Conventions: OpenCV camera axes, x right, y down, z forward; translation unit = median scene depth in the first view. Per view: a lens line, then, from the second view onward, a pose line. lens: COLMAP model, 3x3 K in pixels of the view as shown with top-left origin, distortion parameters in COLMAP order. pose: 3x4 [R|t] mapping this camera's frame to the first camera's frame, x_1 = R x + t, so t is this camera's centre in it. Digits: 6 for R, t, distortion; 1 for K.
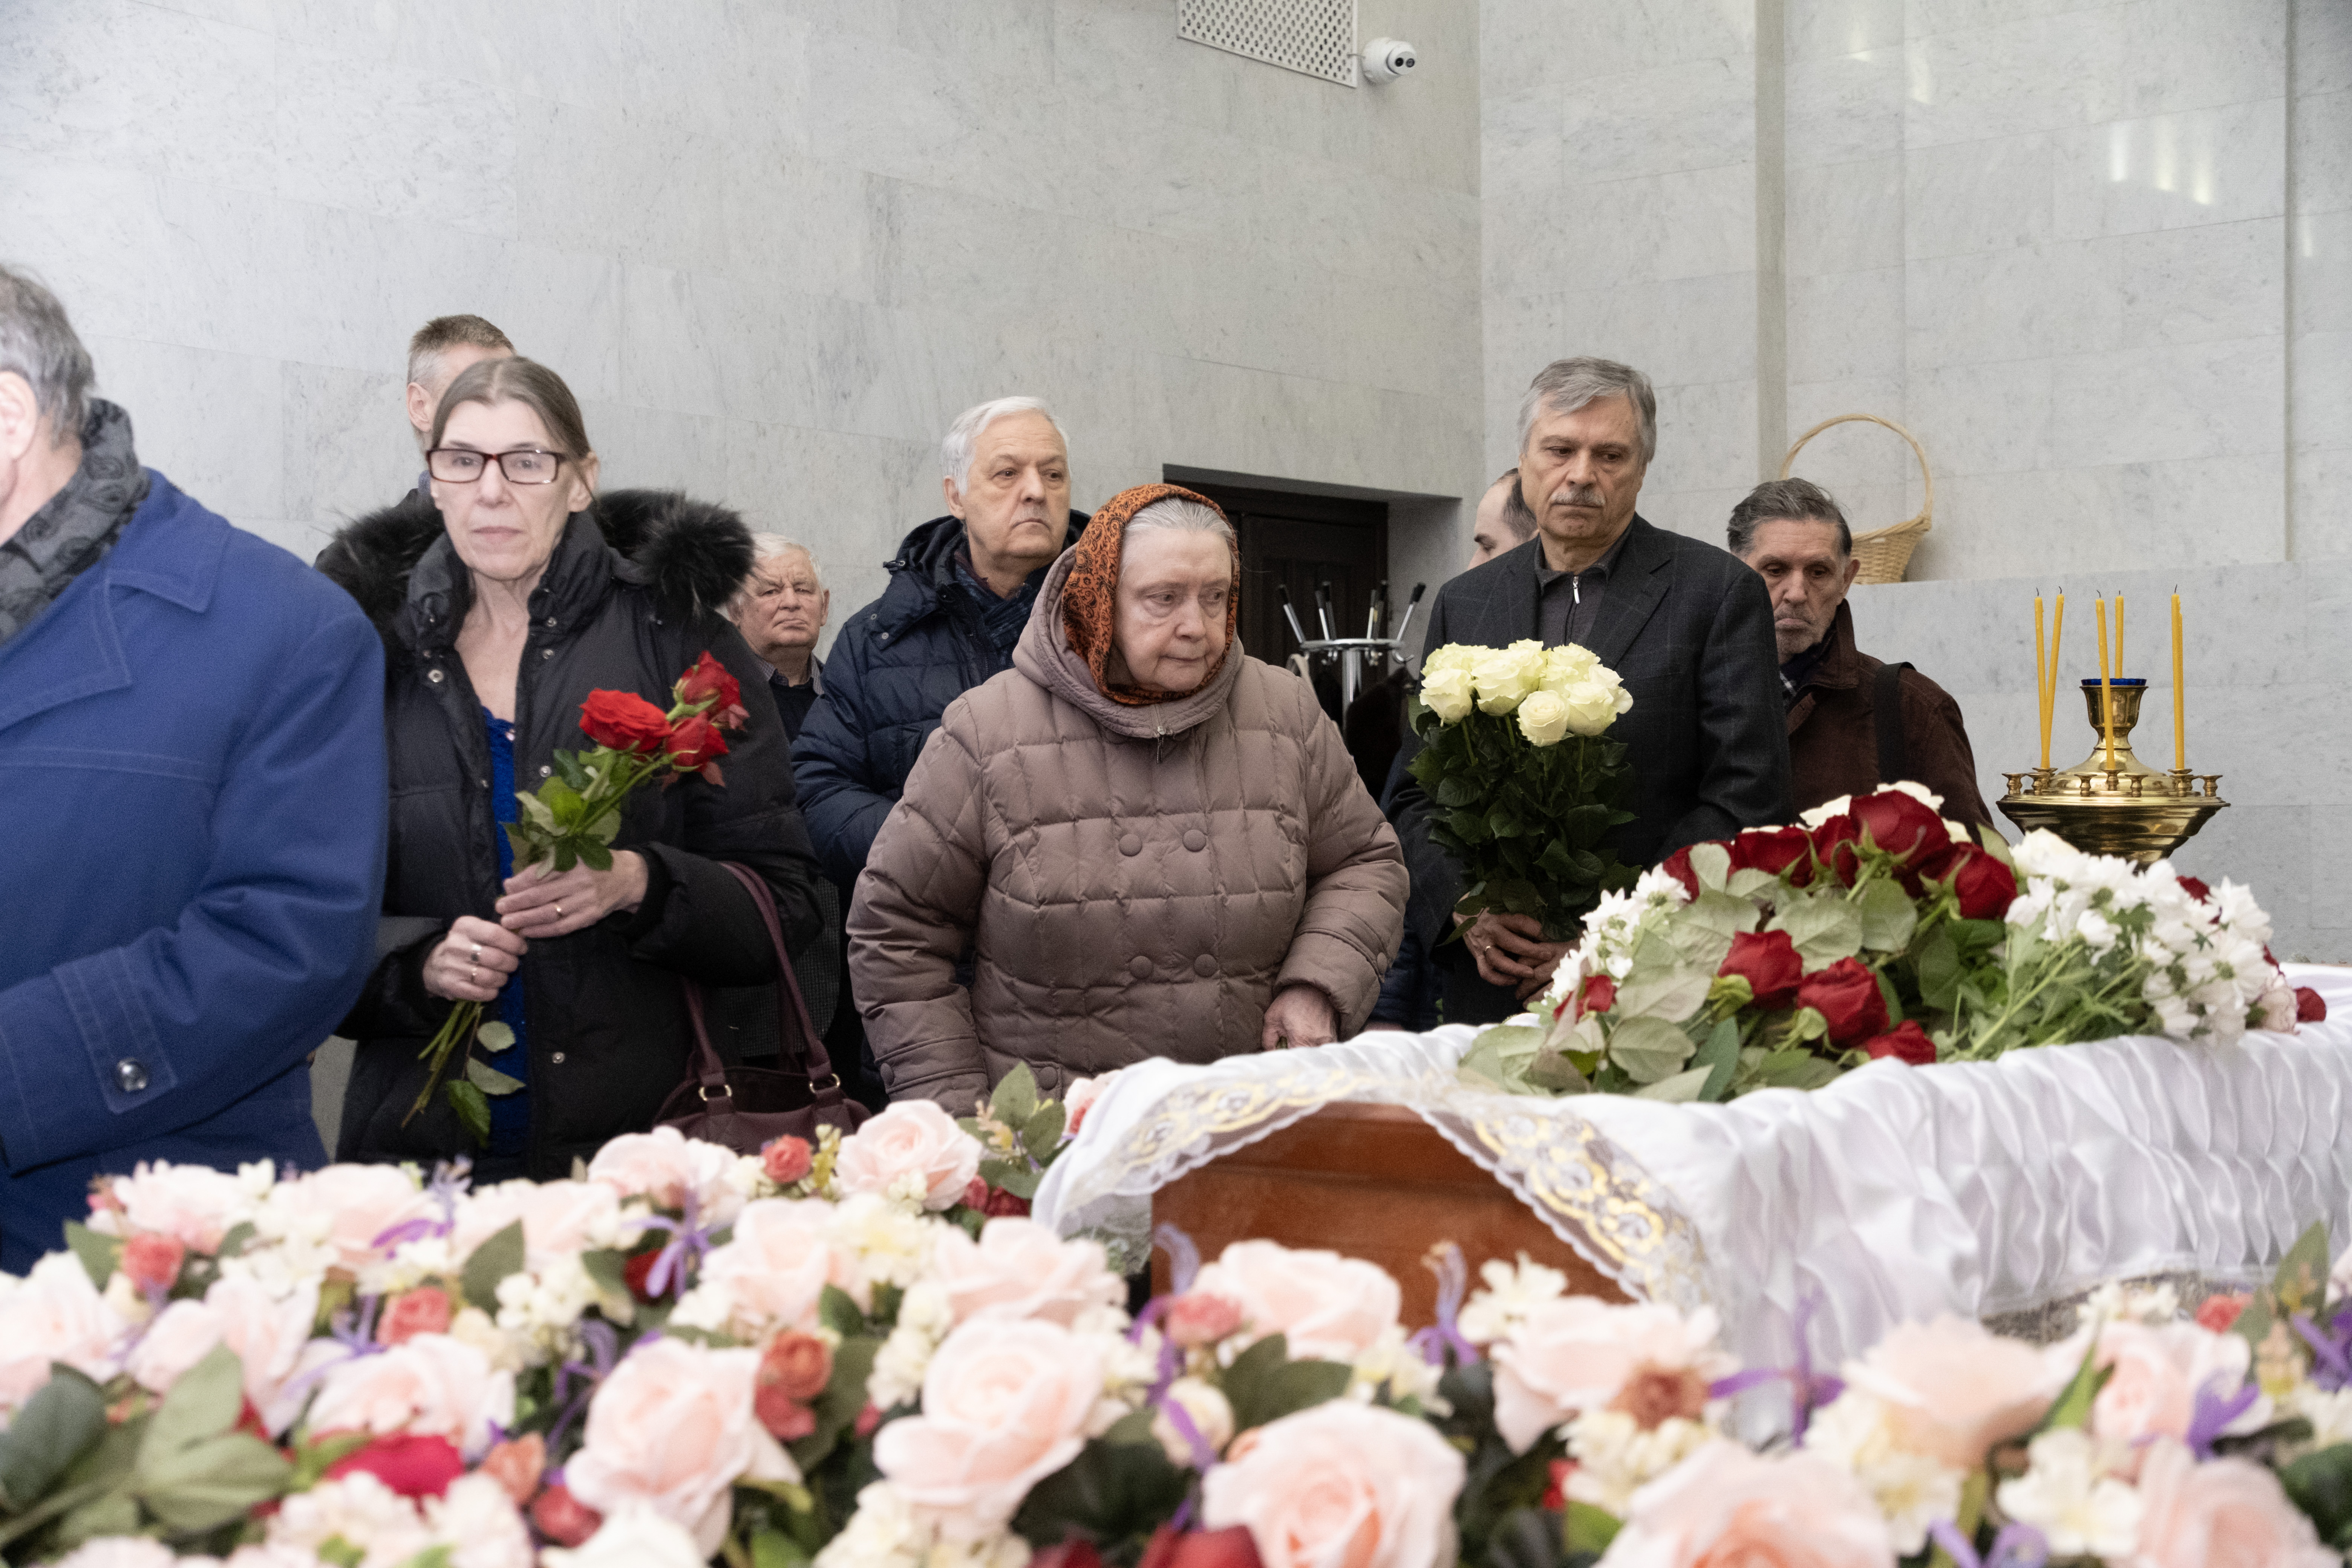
lens RADIAL K [[3446.1, 0, 1180.0], [0, 3446.1, 798.4], [0, 0, 1]] dist [0.109596, 0.229889]
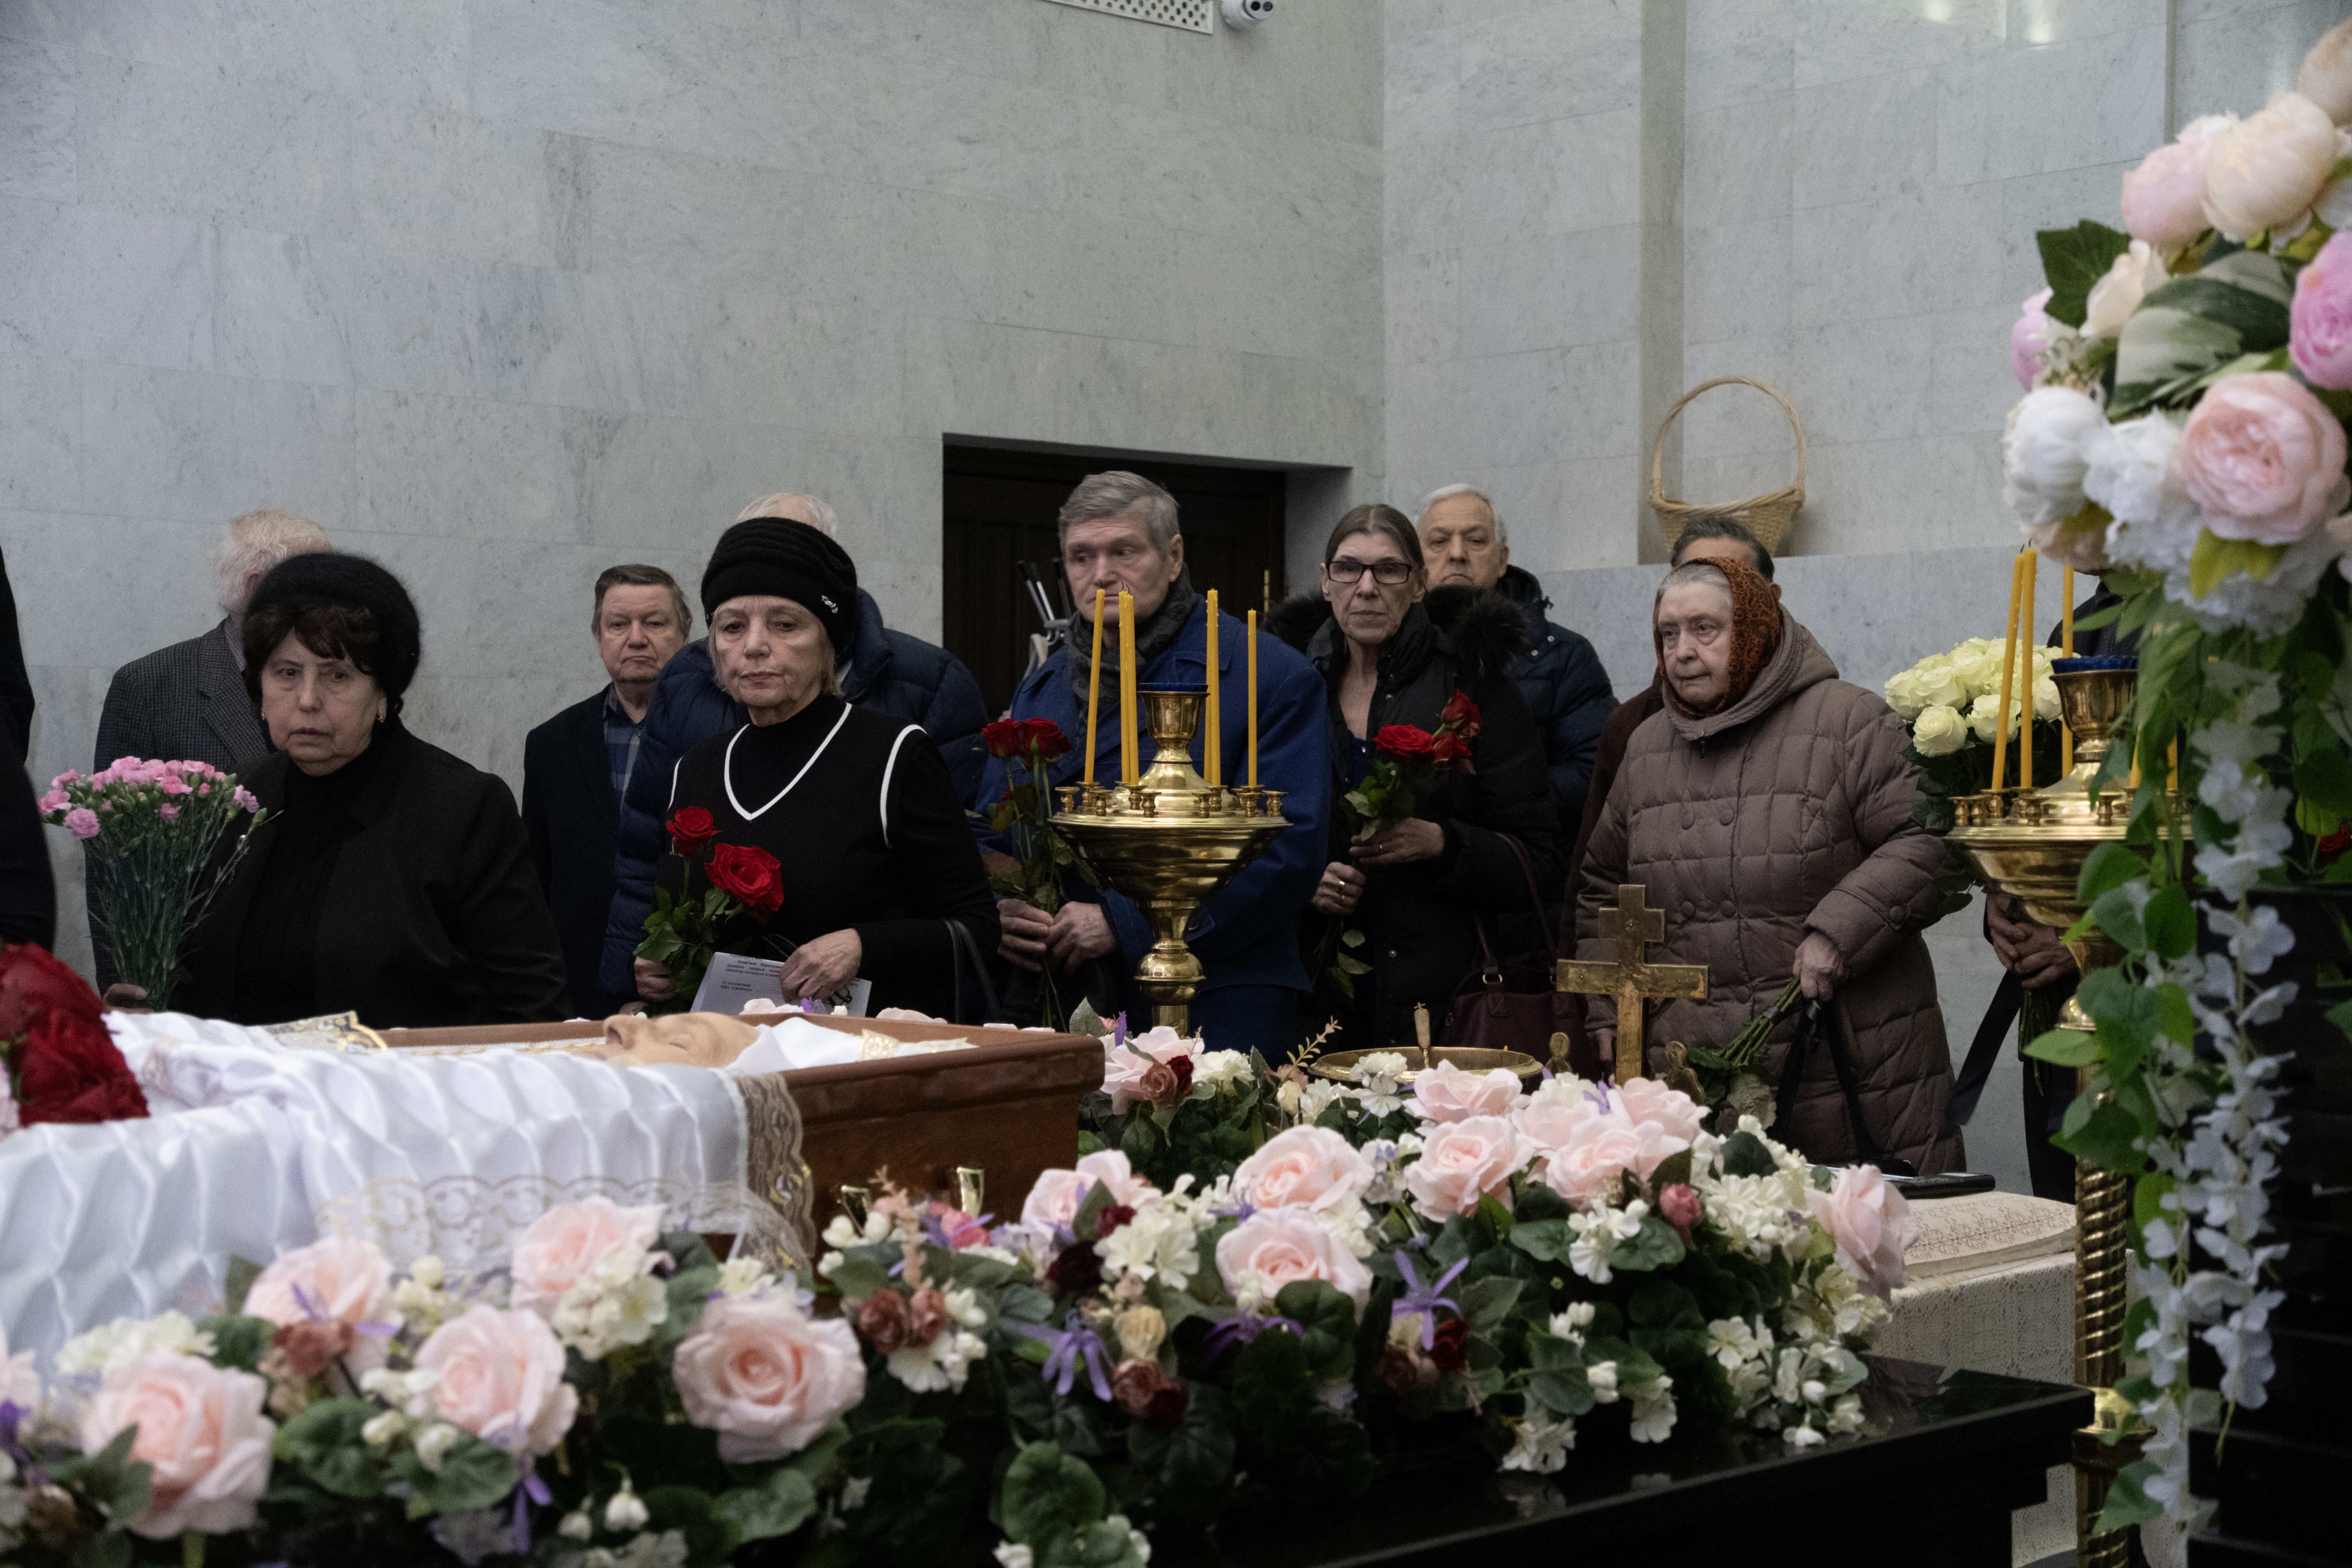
lens RADIAL K [[3446.1, 0, 1180.0], [0, 3446.1, 798.4], [0, 0, 1]] dist [0.109596, 0.229889]
pose [[0.986210, 0.013884, -0.164913, 0.229522], [-0.011999, 0.999851, 0.012423, -0.008854], [0.165060, -0.010273, 0.986230, 0.069596]]
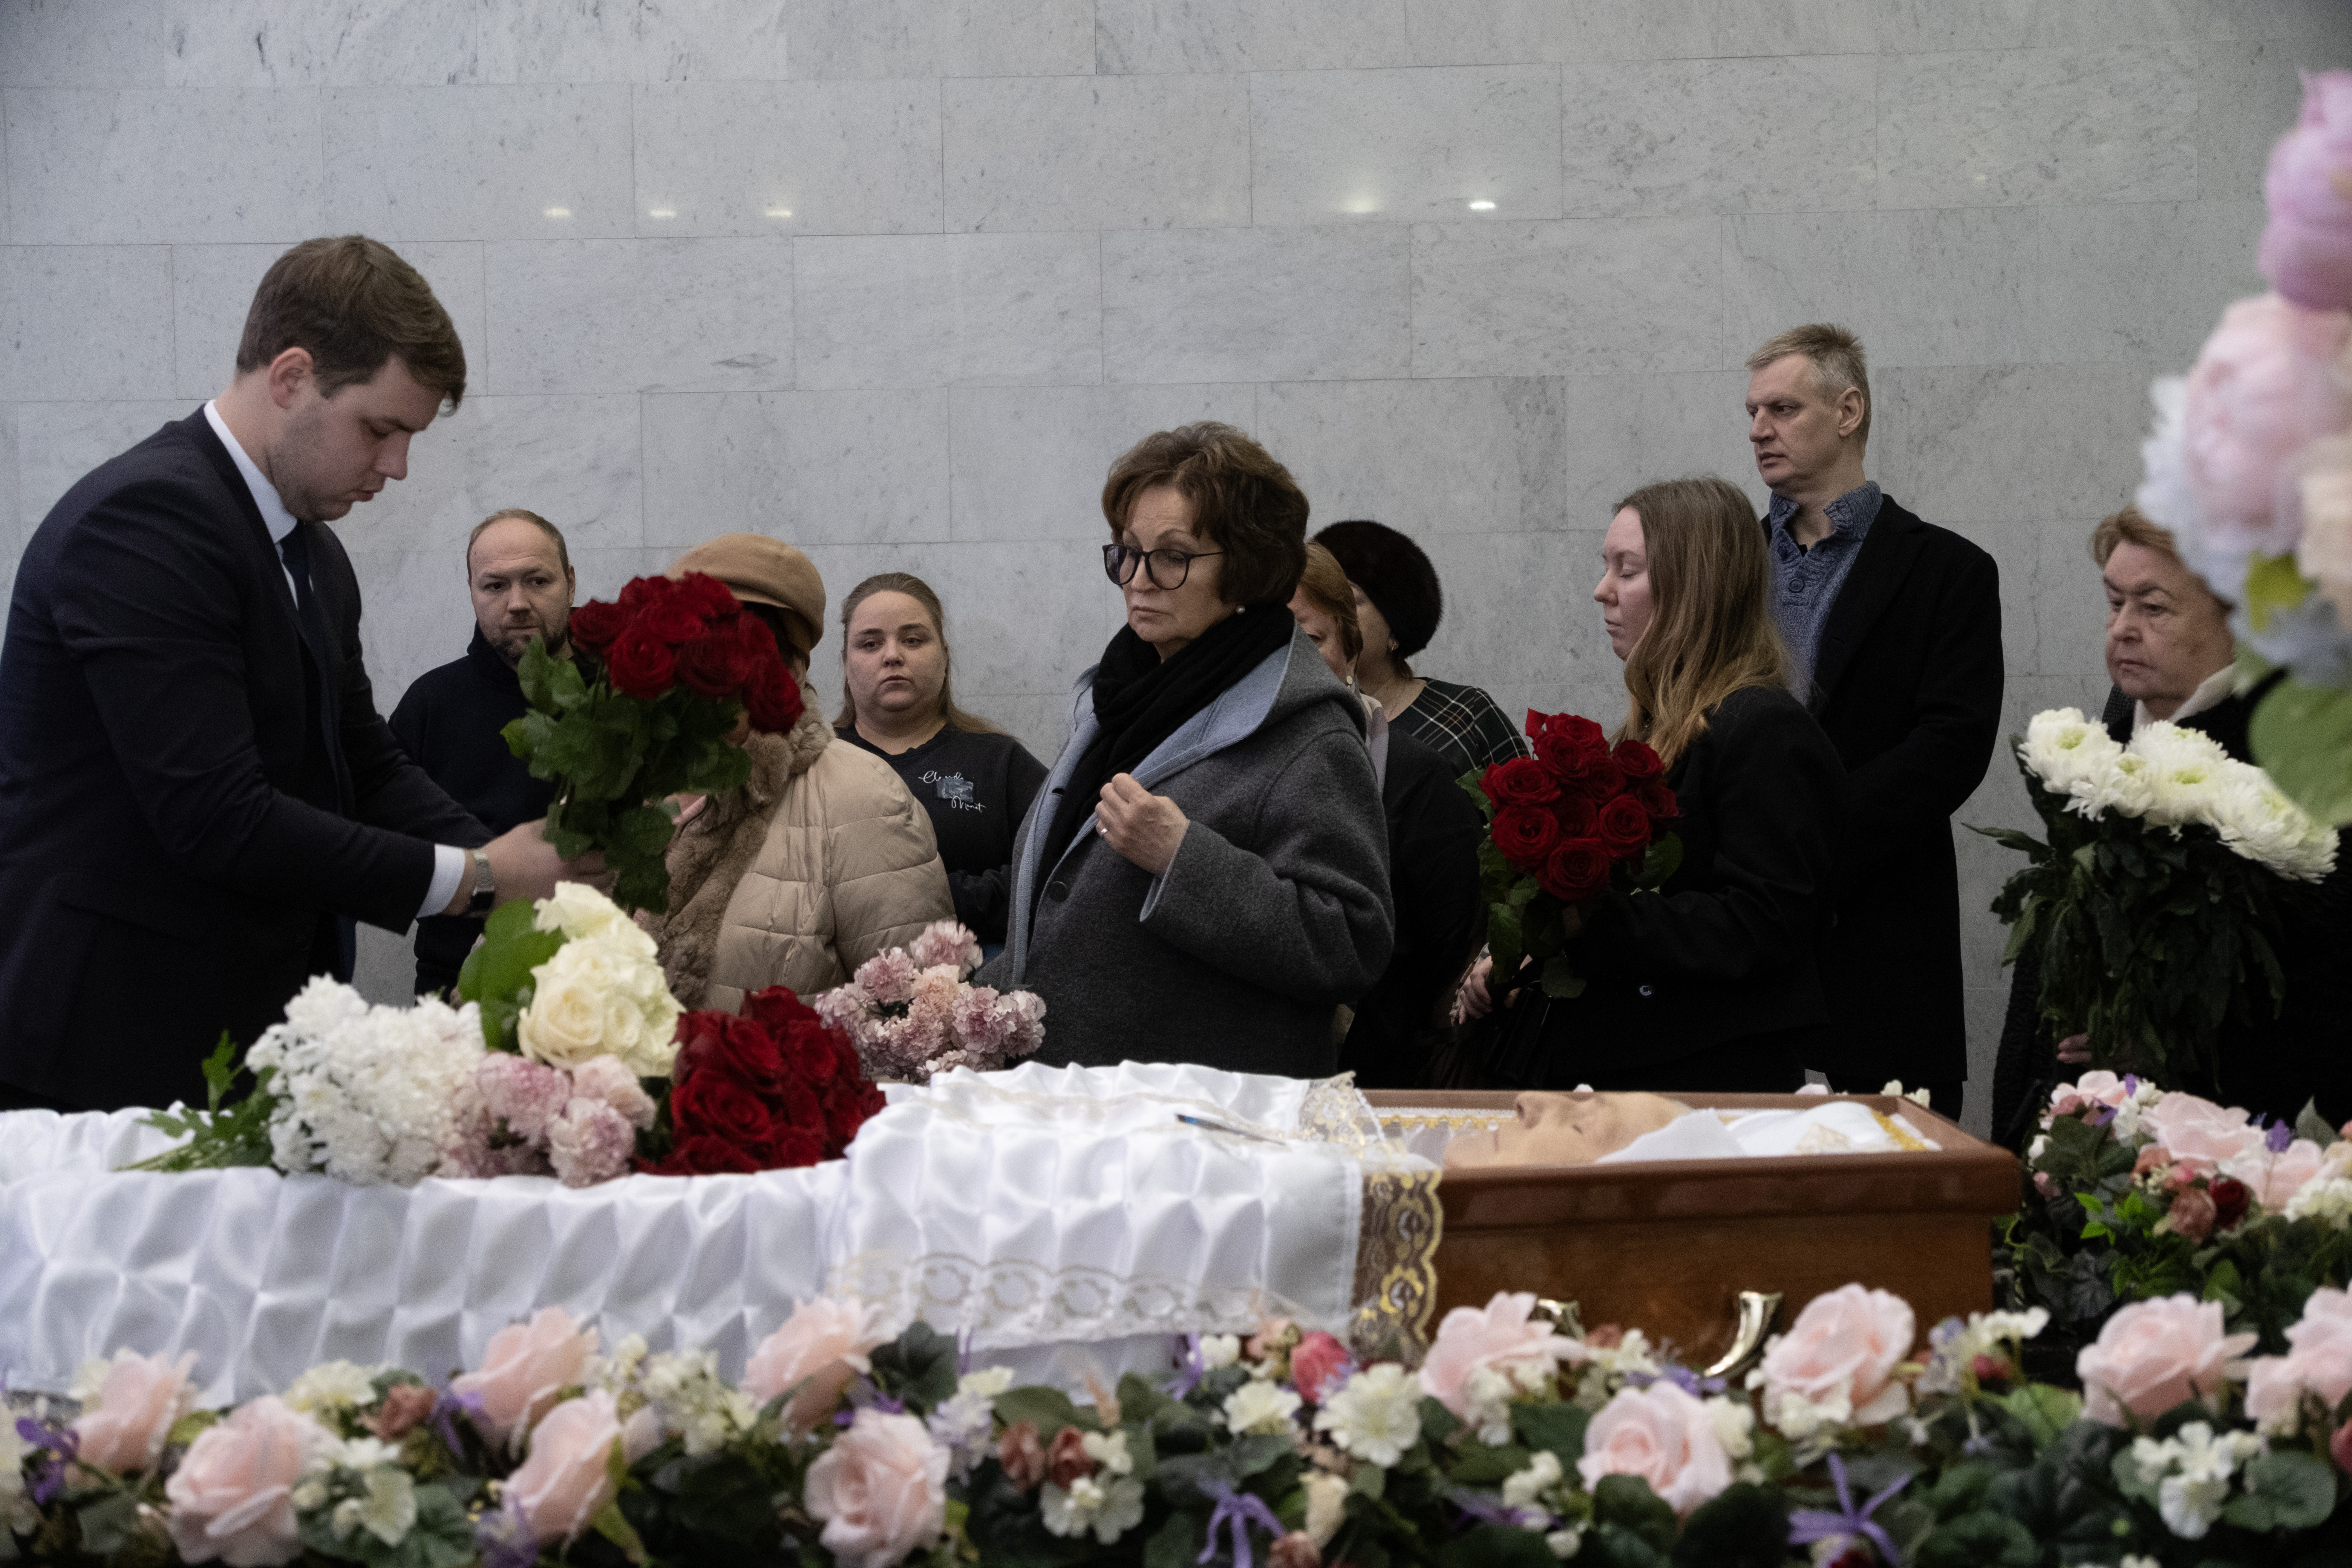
lens RADIAL K [[3446.1, 0, 1180.0], [0, 3446.1, 798.4], [0, 0, 1]] dist [0.109596, 0.229889]
pose [[0.560592, 0.010421, -0.828026, 0.371222], [0.013000, 0.999687, 0.021382, -0.017601], [0.827990, -0.022751, 0.560281, 0.191079]]
